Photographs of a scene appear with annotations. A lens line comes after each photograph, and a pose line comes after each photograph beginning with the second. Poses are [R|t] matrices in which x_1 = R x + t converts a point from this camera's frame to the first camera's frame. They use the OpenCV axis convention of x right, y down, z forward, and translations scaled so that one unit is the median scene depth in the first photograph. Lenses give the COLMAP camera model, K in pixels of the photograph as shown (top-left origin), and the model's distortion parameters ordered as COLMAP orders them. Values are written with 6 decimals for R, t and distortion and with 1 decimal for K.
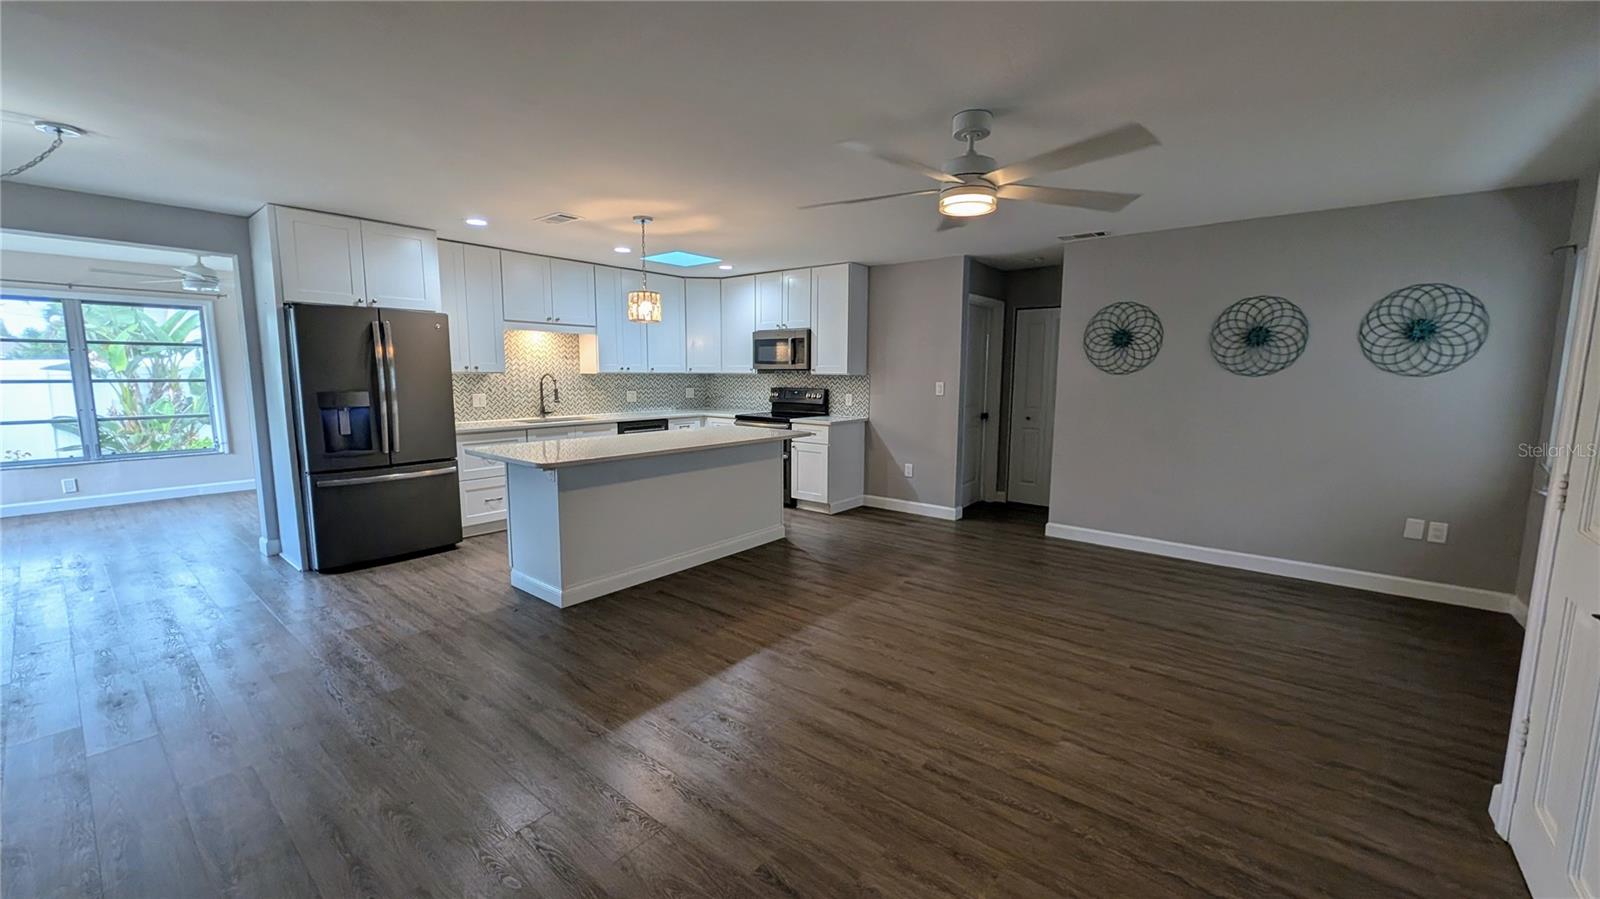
lens RADIAL K [[617.2, 0, 800.6], [0, 617.2, 446.8], [0, 0, 1]] dist [0.003436, -0.000277]
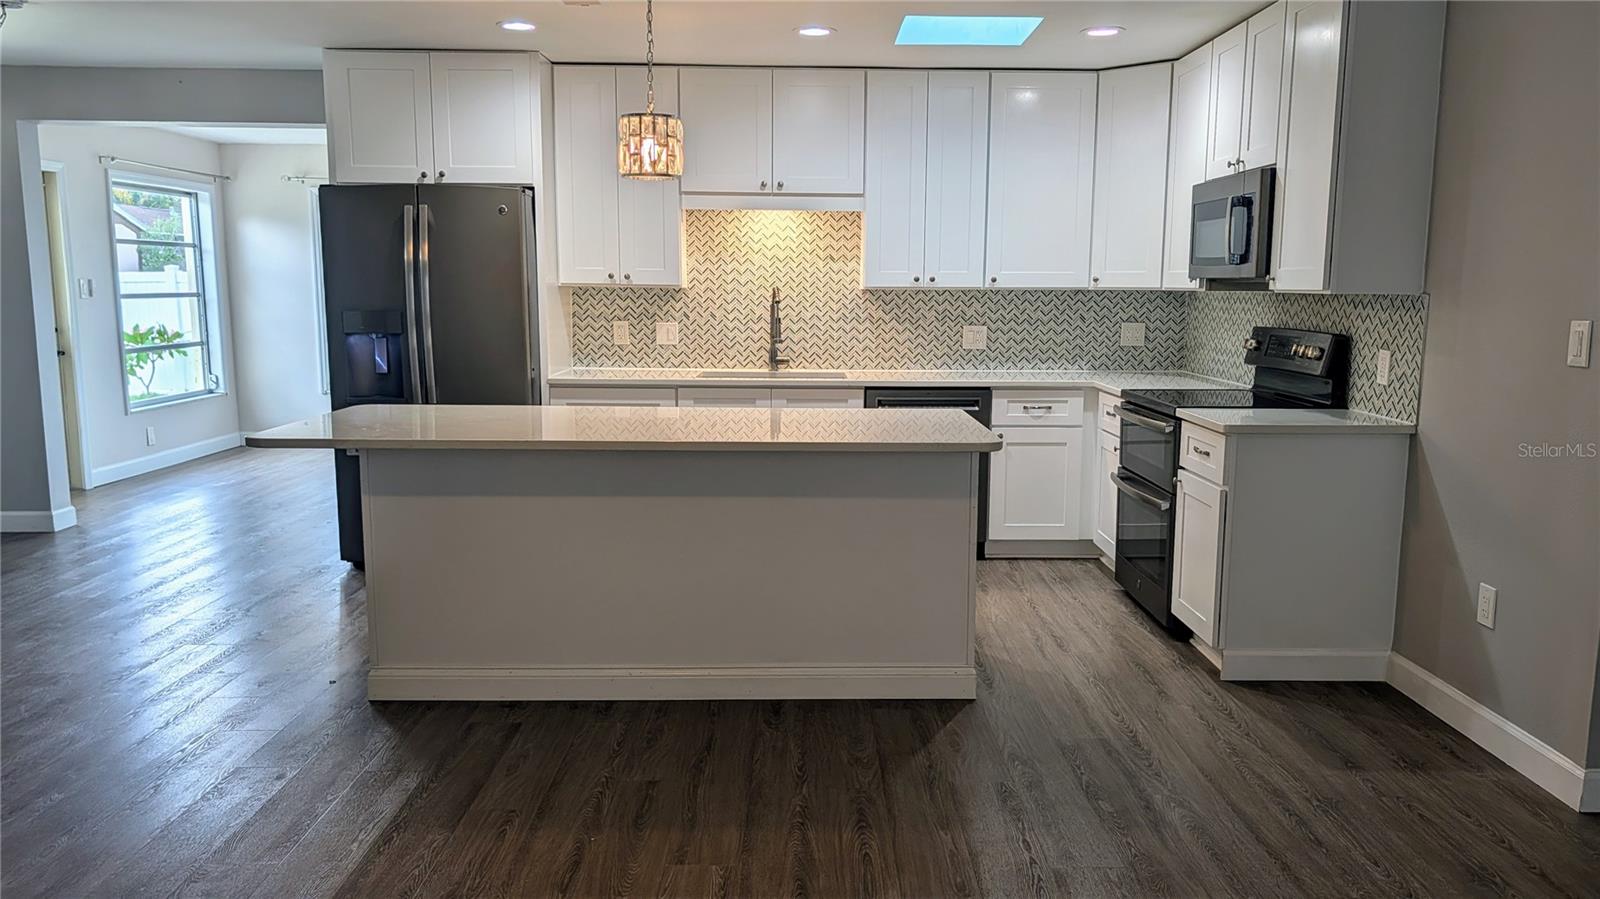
lens RADIAL K [[1167.1, 0, 822.7], [0, 1167.1, 459.8], [0, 0, 1]] dist [0.024754, -0.015852]
pose [[0.644654, 0.113380, -0.756020, 0.398862], [-0.097351, 0.993065, 0.065919, -0.040553], [0.758251, 0.031105, 0.651221, 0.367585]]
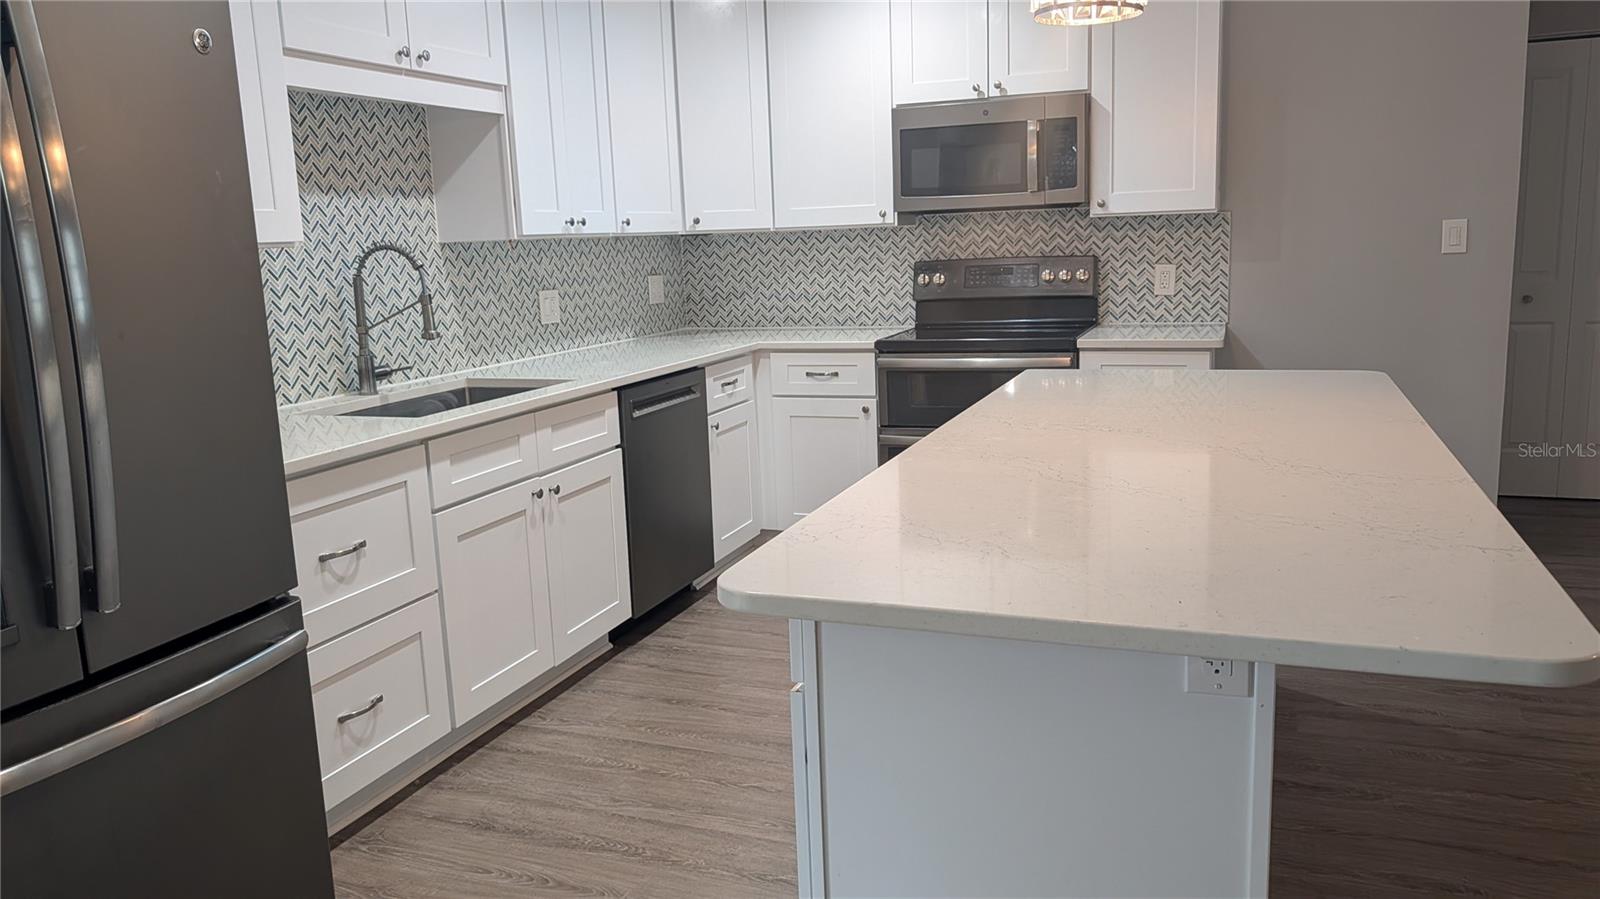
lens RADIAL K [[1167.1, 0, 801.1], [0, 1167.1, 436.8], [0, 0, 1]] dist [0.024754, -0.015852]
pose [[0.949452, -0.094841, 0.299243, -0.391453], [0.081768, 0.995080, 0.055939, -0.040299], [-0.303076, -0.028643, 0.952536, 0.391622]]
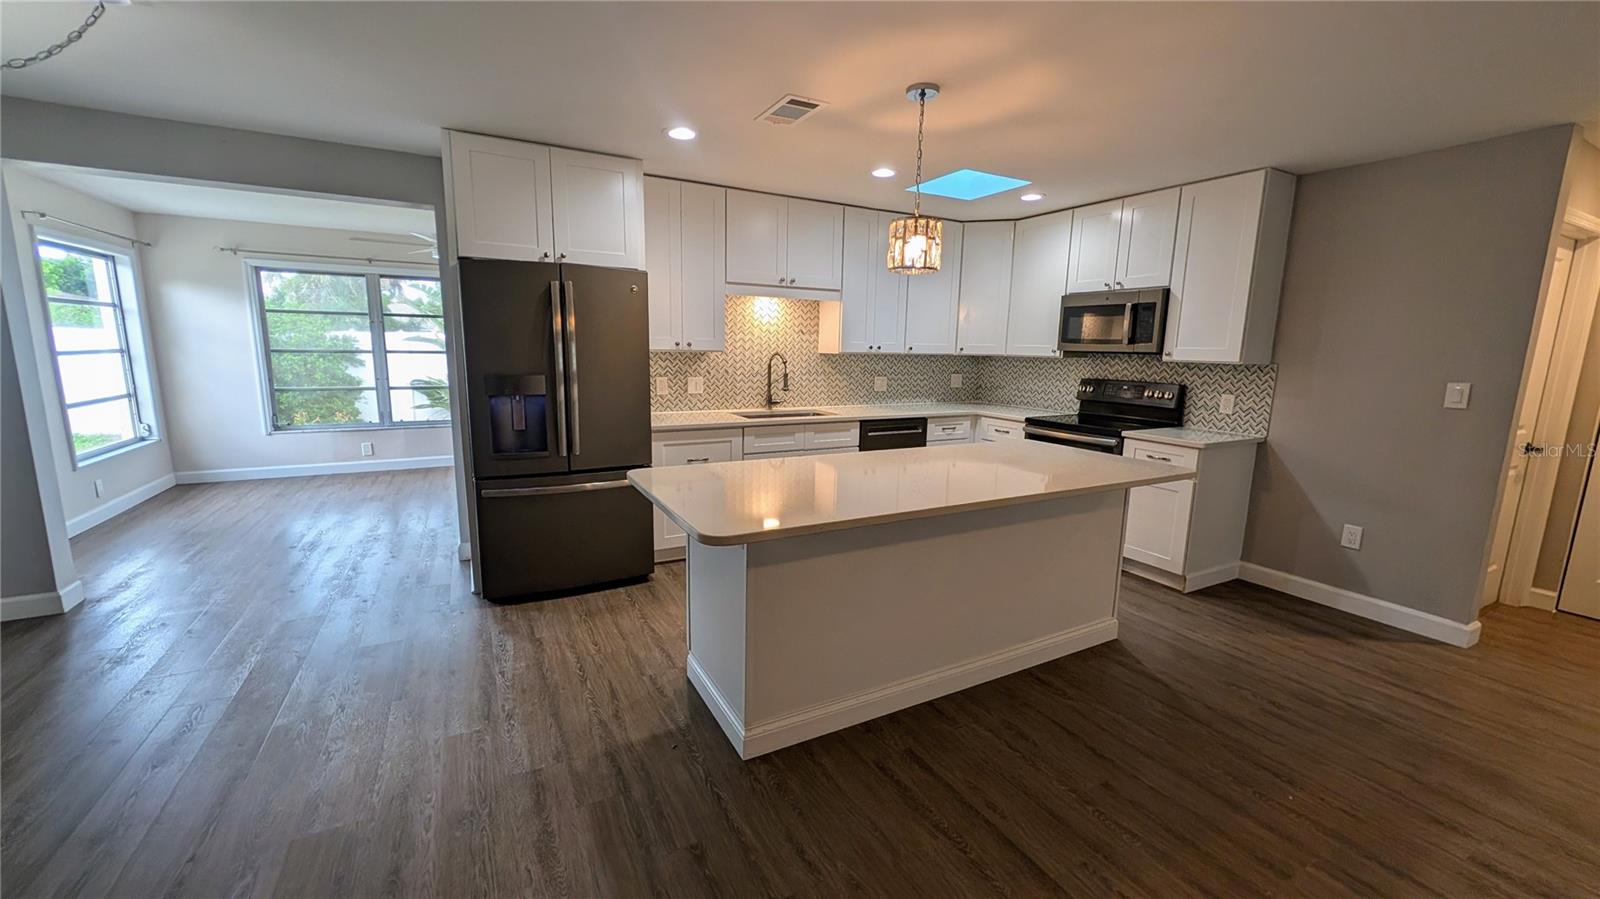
lens RADIAL K [[617.2, 0, 799.2], [0, 617.2, 446.5], [0, 0, 1]] dist [0.003436, -0.000277]
pose [[0.923089, 0.075514, -0.377101, -0.083675], [-0.061668, 0.996909, 0.048675, -0.040522], [0.379611, -0.021676, 0.924892, 0.291234]]
